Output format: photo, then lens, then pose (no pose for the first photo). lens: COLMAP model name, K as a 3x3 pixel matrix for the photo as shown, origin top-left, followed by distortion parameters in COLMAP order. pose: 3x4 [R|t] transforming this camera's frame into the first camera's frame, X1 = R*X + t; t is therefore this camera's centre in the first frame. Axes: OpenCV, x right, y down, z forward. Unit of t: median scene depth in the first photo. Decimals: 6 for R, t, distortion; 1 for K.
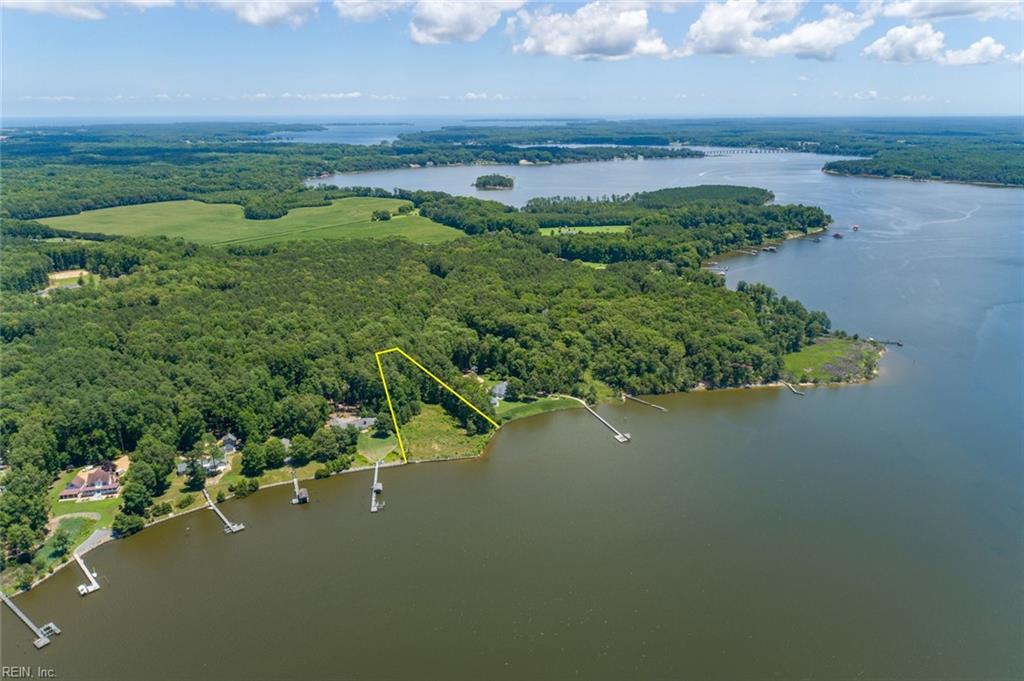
lens RADIAL K [[693.0, 0, 516.7], [0, 693.0, 344.2], [0, 0, 1]] dist [-0.007378, 0.011636]
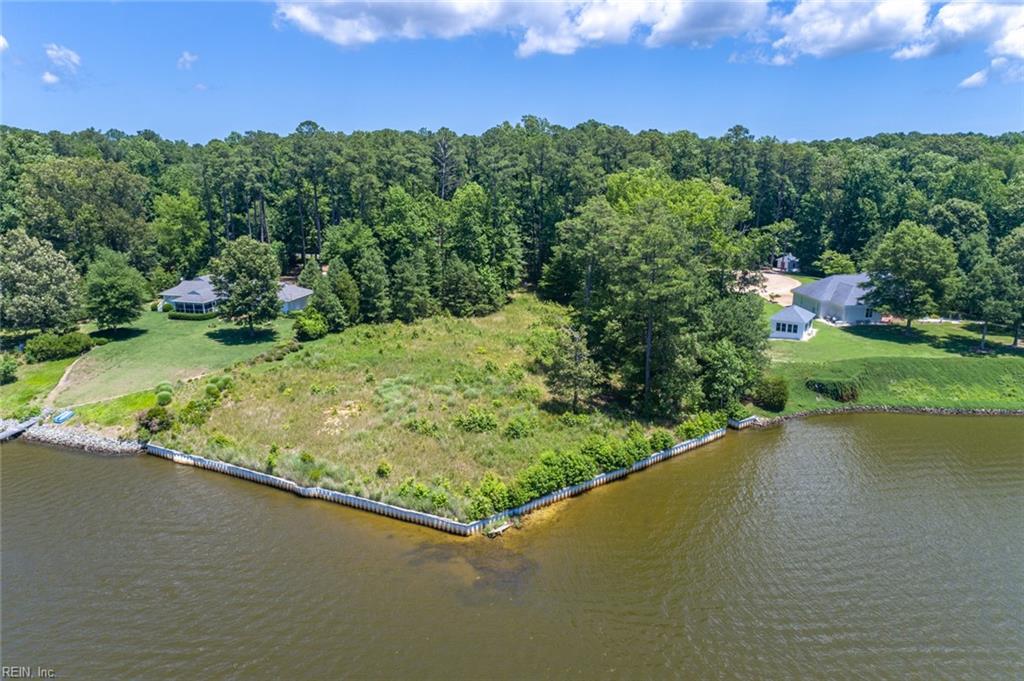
lens RADIAL K [[690.0, 0, 512.0], [0, 690.0, 340.5], [0, 0, 1]] dist [-0.001754, 0.006556]
pose [[0.811077, 0.139576, -0.568043, 0.018814], [-0.178353, 0.983882, -0.012908, 0.097680], [0.557086, 0.111781, 0.822898, 0.693581]]
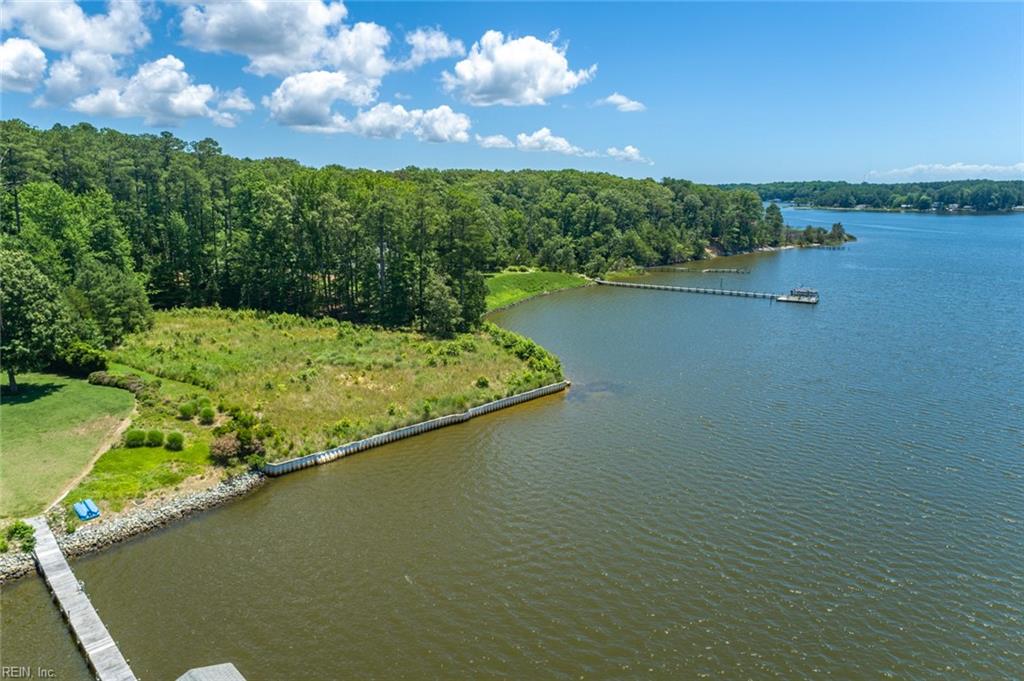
lens RADIAL K [[693.0, 0, 516.7], [0, 693.0, 344.2], [0, 0, 1]] dist [-0.007378, 0.011636]
pose [[0.816602, -0.130935, 0.562155, -0.151090], [0.190341, 0.980538, -0.048112, 0.123741], [-0.544915, 0.146290, 0.825631, 0.647339]]
